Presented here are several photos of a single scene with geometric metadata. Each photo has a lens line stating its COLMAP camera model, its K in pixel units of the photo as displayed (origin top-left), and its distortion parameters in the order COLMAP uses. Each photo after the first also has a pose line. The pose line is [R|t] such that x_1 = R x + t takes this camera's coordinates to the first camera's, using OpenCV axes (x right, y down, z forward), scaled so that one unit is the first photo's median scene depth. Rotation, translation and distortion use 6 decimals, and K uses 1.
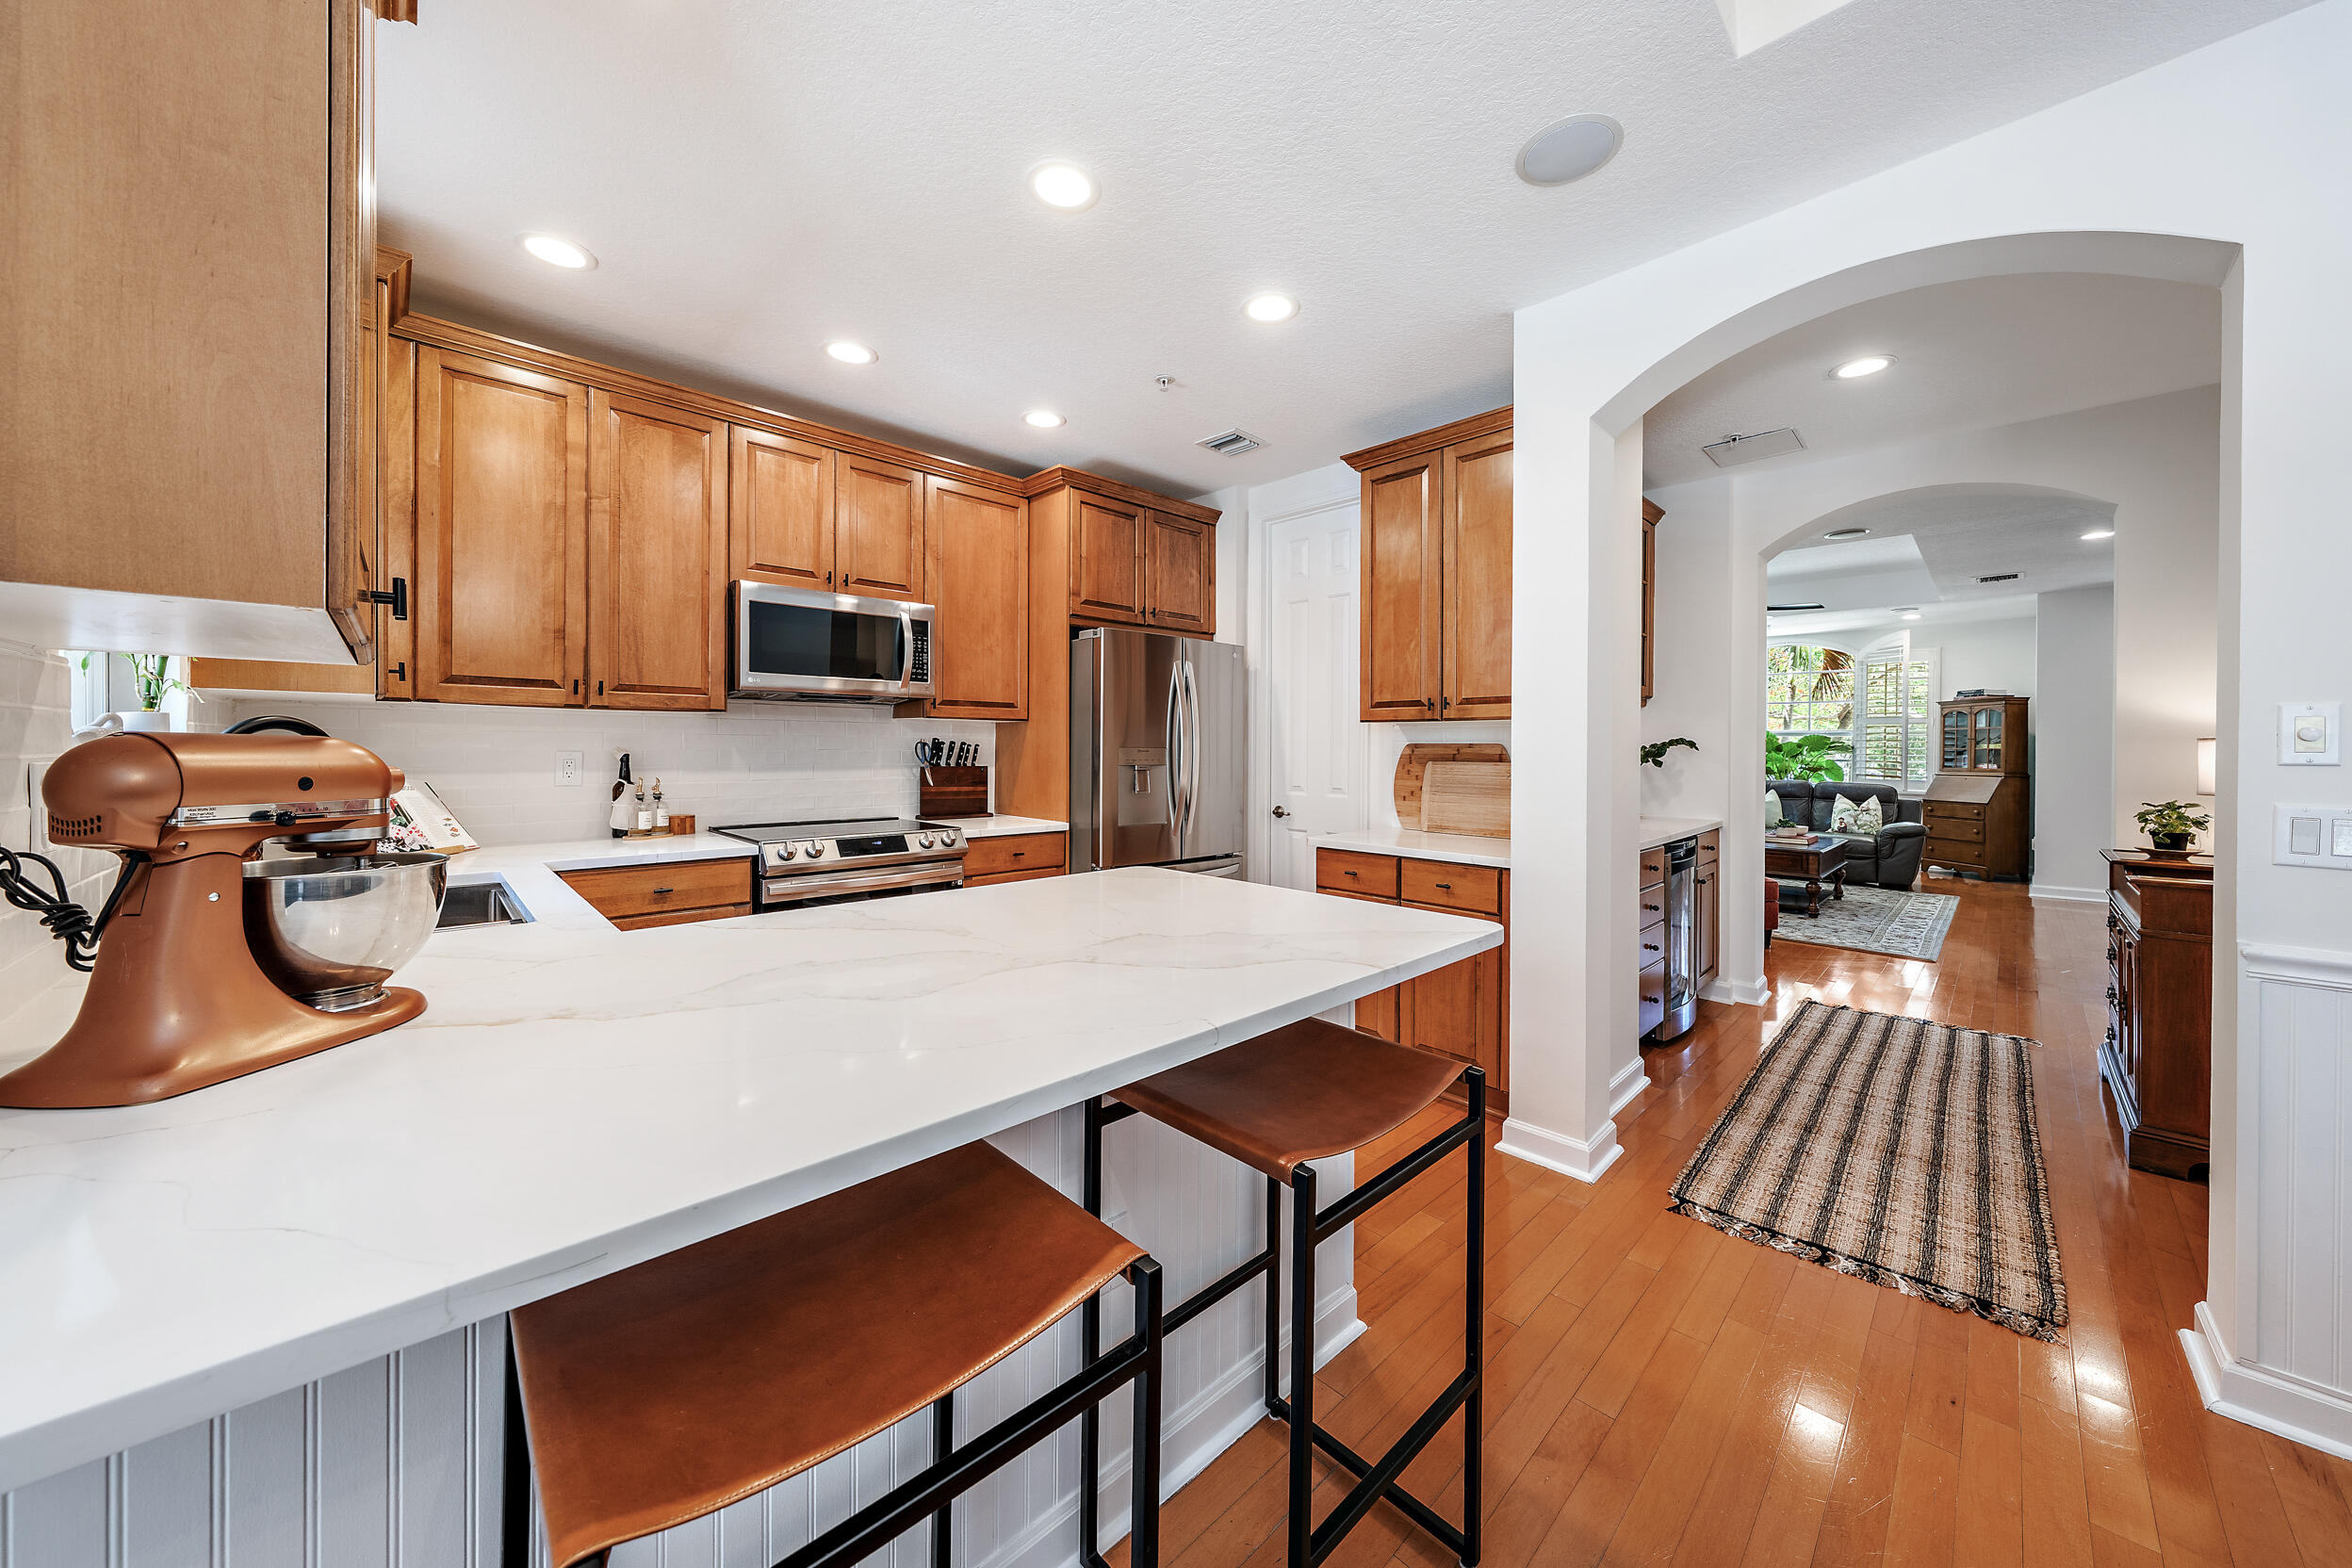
lens RADIAL K [[794.5, 0, 1190.0], [0, 794.5, 750.4], [0, 0, 1]] dist [-0.006475, 0.000071]
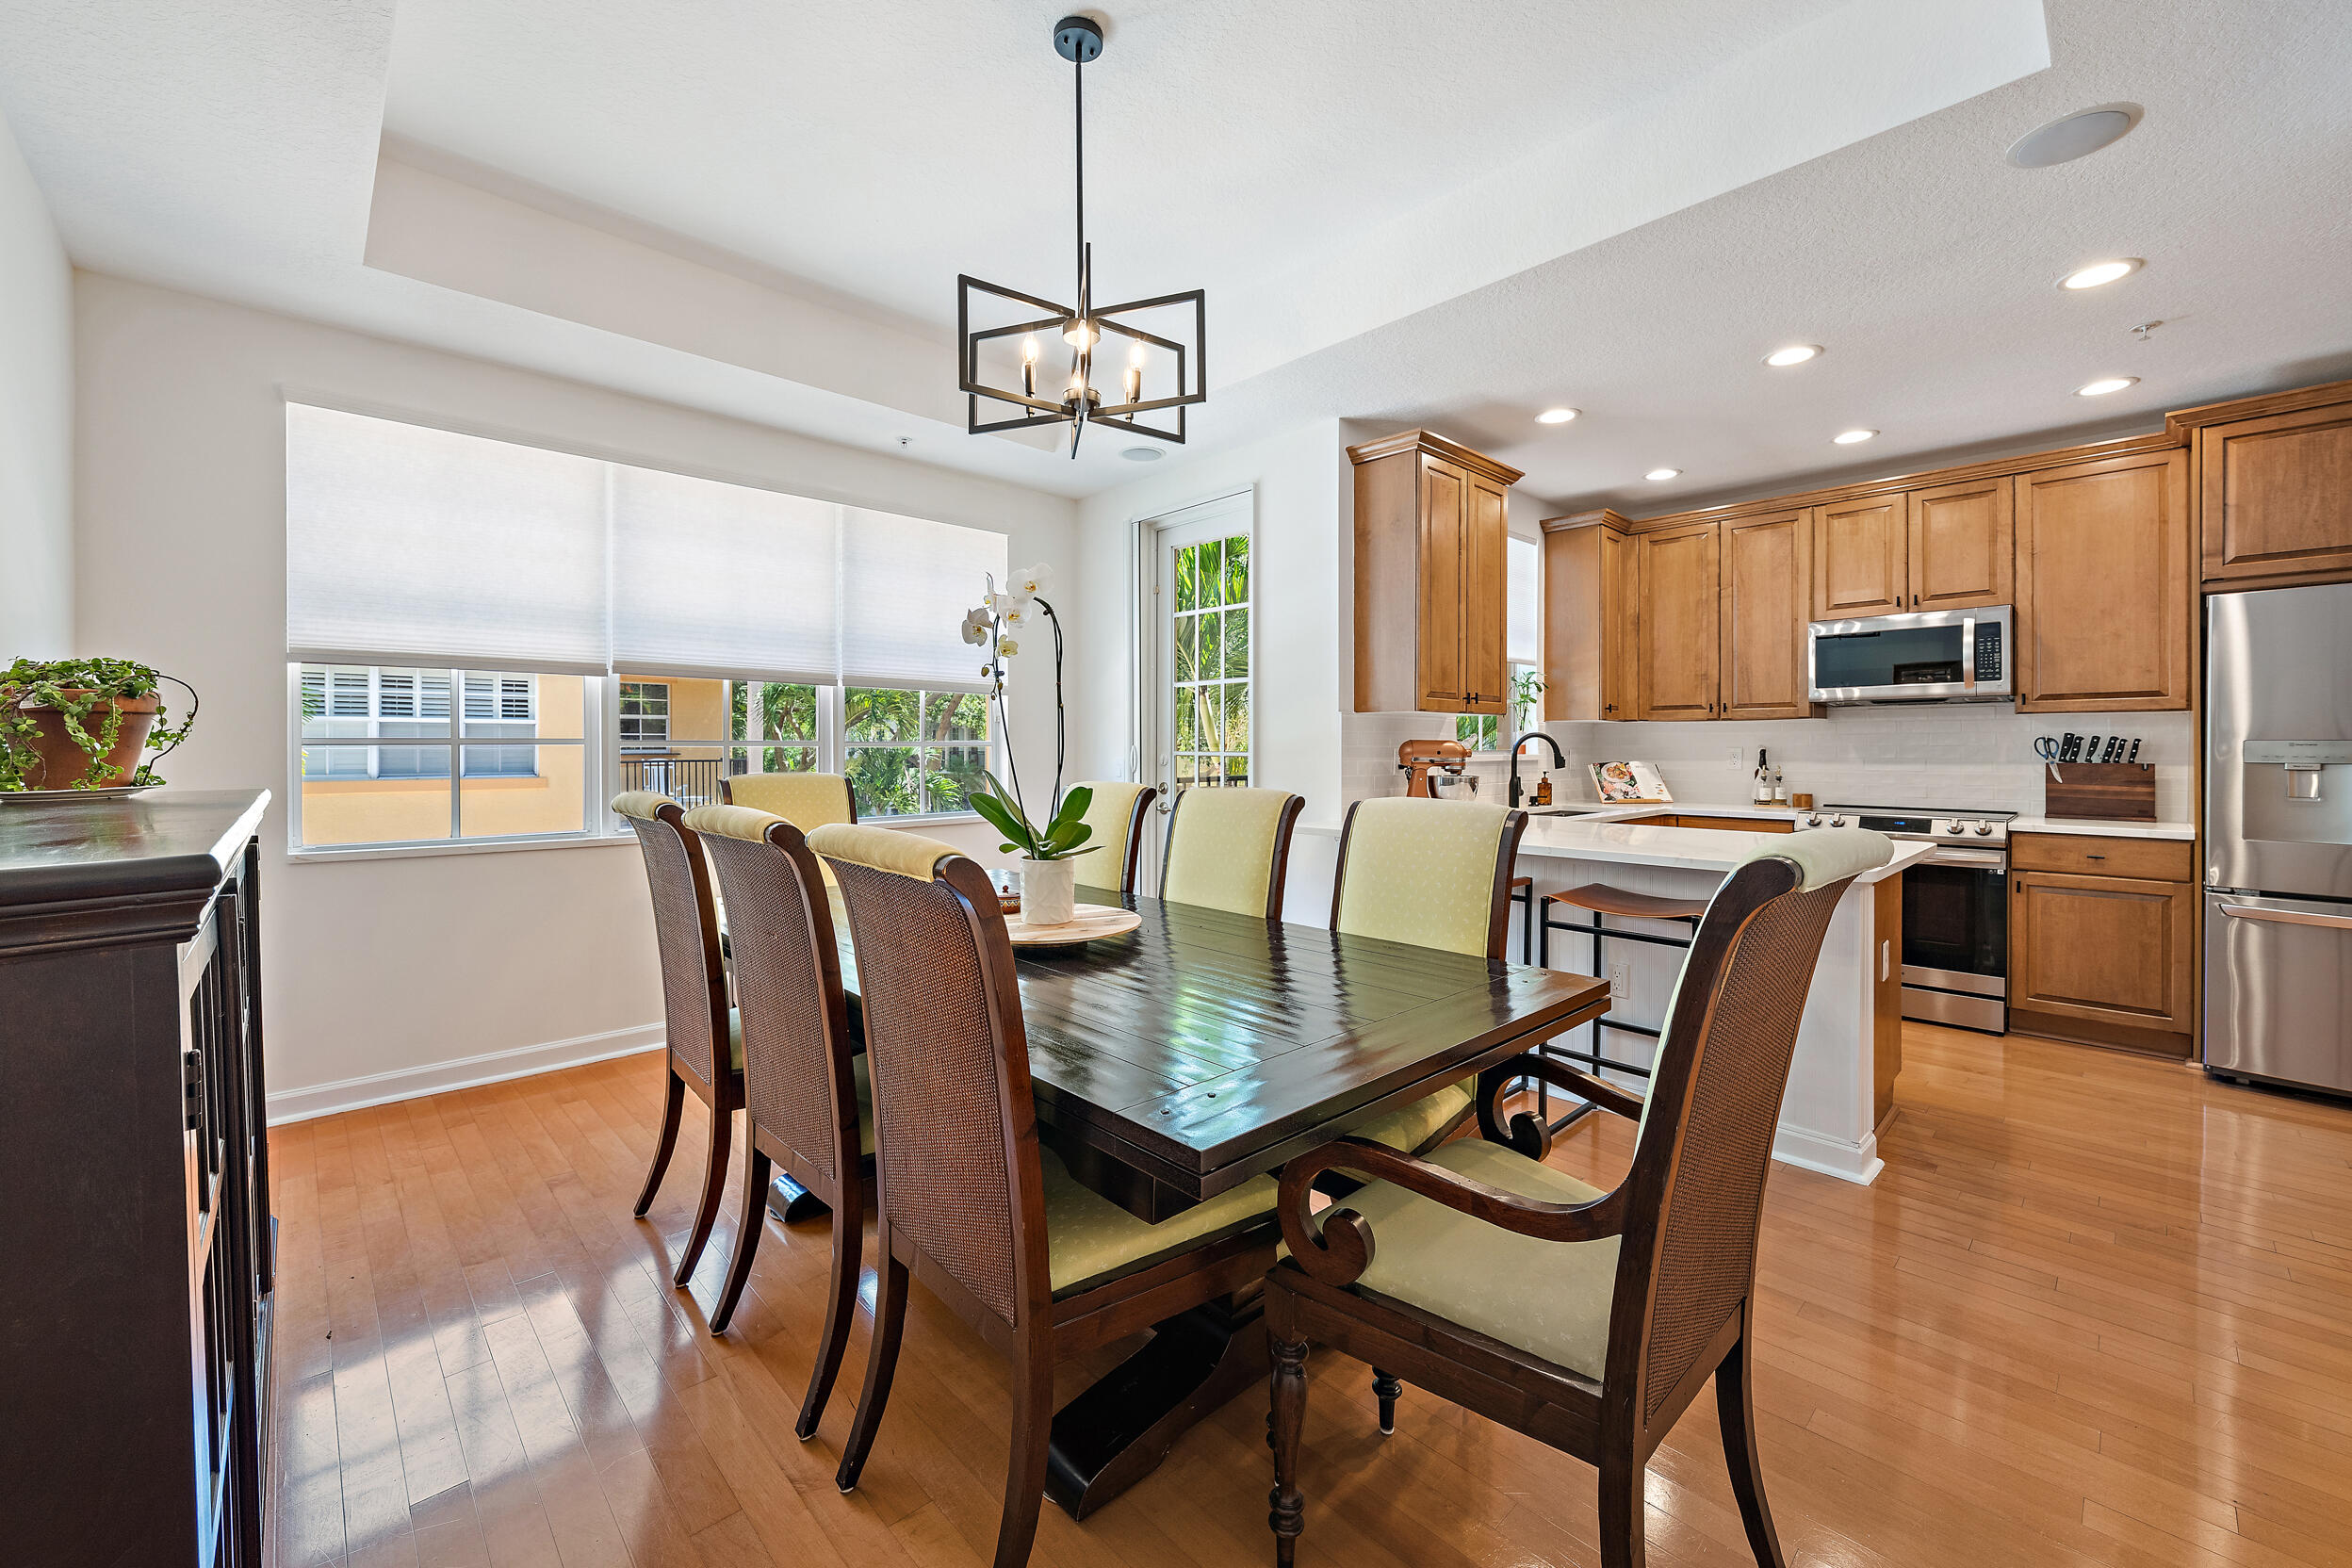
lens RADIAL K [[926.0, 0, 1167.8], [0, 926.0, 749.3], [0, 0, 1]] dist [-0.002009, 0.000736]
pose [[-0.025086, -0.003235, -0.999680, 0.829671], [-0.003088, 0.999990, -0.003158, 0.010768], [0.999681, 0.003007, -0.025096, -0.057100]]
